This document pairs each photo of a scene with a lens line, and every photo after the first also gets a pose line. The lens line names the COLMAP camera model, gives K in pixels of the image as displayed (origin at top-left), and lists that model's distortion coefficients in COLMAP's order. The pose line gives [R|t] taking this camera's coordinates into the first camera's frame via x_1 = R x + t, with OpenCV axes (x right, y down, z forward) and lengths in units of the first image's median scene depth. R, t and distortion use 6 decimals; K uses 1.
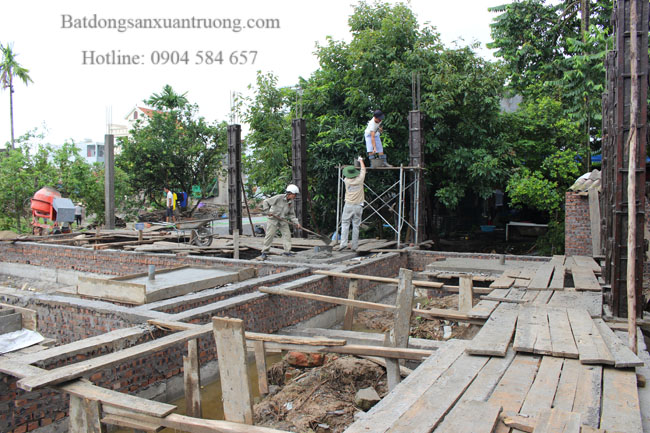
lens RADIAL K [[533.5, 0, 321.1], [0, 533.5, 216.4], [0, 0, 1]] dist [-0.155869, 0.127289]
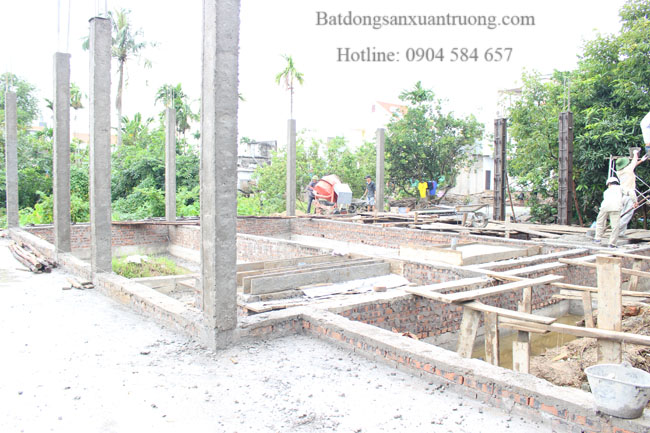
lens RADIAL K [[533.5, 0, 324.2], [0, 533.5, 218.2], [0, 0, 1]] dist [-0.155869, 0.127289]
pose [[0.917818, 0.038076, -0.395172, -0.076198], [-0.030252, 0.999204, 0.026013, 0.015579], [0.395847, -0.011921, 0.918239, -0.145064]]
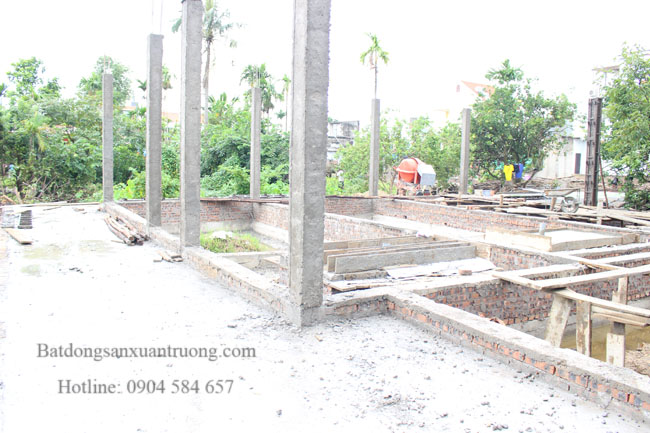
lens RADIAL K [[533.5, 0, 324.0], [0, 533.5, 215.7], [0, 0, 1]] dist [-0.155869, 0.127289]
pose [[0.847021, 0.074045, -0.526377, -0.081690], [-0.047353, 0.996824, 0.064024, 0.016612], [0.529446, -0.029304, 0.847837, -0.145279]]
